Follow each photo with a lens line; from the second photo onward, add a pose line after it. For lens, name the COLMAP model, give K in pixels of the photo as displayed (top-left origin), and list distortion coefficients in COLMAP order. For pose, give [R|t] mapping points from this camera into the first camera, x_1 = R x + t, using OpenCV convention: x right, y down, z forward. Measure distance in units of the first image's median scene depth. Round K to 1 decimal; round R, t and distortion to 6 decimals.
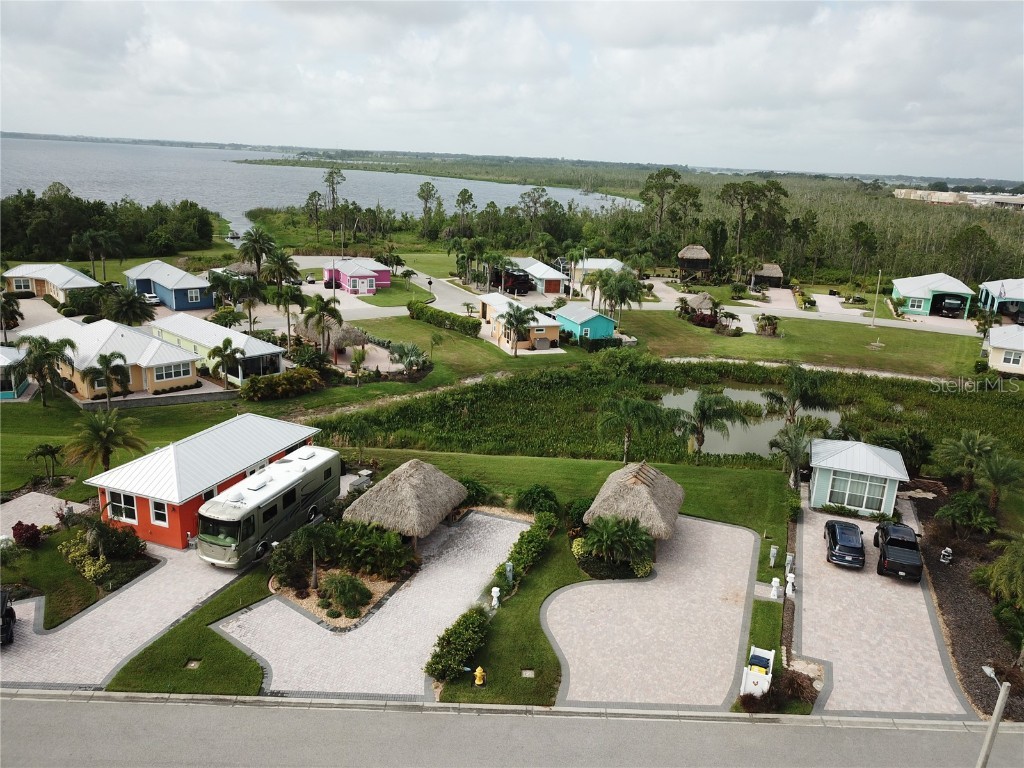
lens RADIAL K [[782.0, 0, 516.6], [0, 782.0, 385.1], [0, 0, 1]] dist [0.009365, -0.004468]
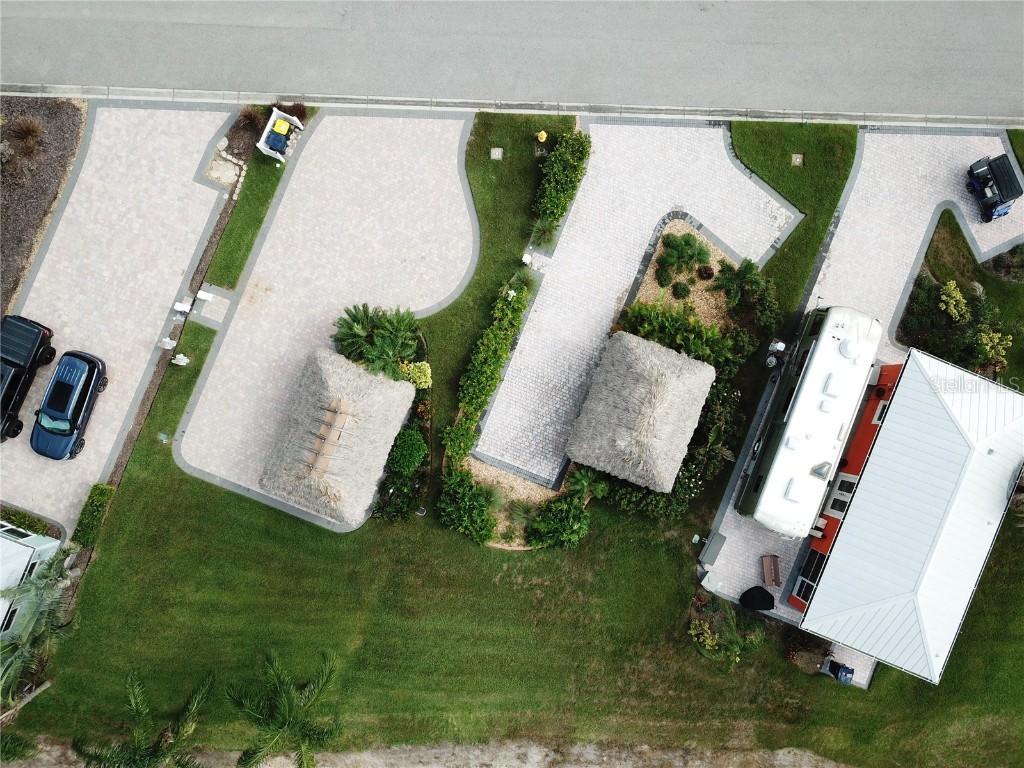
lens RADIAL K [[782.0, 0, 516.6], [0, 782.0, 385.1], [0, 0, 1]] dist [0.009365, -0.004468]
pose [[-0.995712, -0.040651, -0.083103, 0.052808], [-0.069178, -0.269260, 0.960580, -0.625279], [-0.061425, 0.962209, 0.265293, 0.839249]]
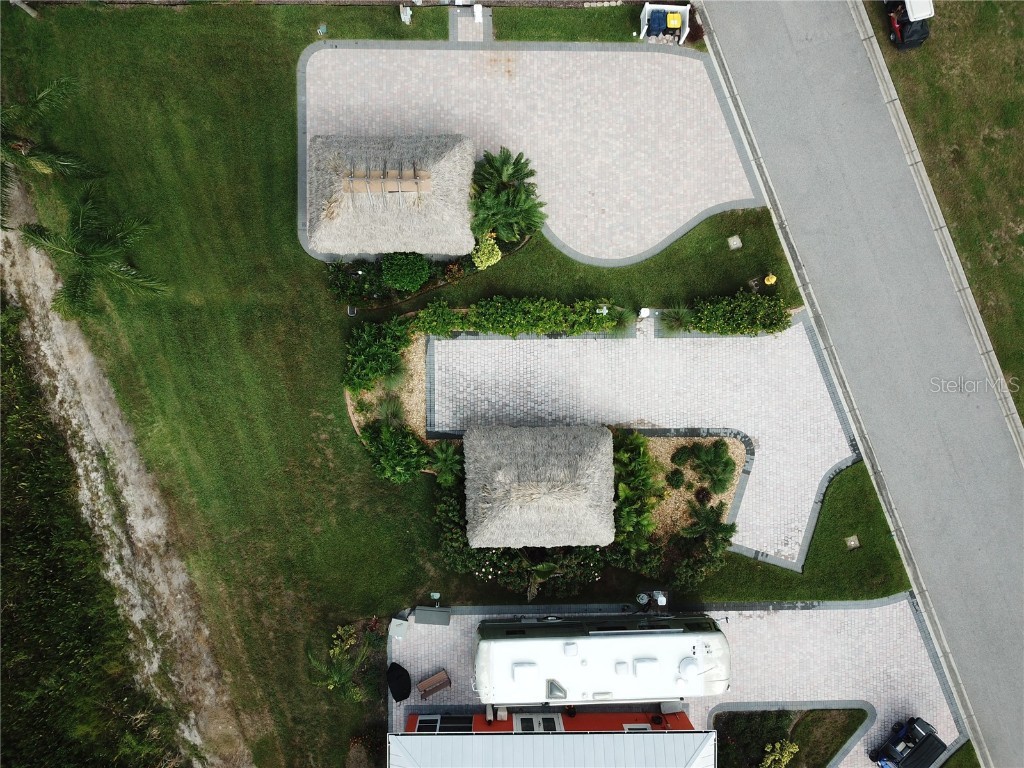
lens RADIAL K [[782.0, 0, 516.6], [0, 782.0, 385.1], [0, 0, 1]] dist [0.009365, -0.004468]
pose [[-0.338948, -0.939001, -0.058234, -0.003450], [0.217350, -0.138379, 0.966235, -0.580352], [-0.915354, 0.314846, 0.250995, 0.875138]]
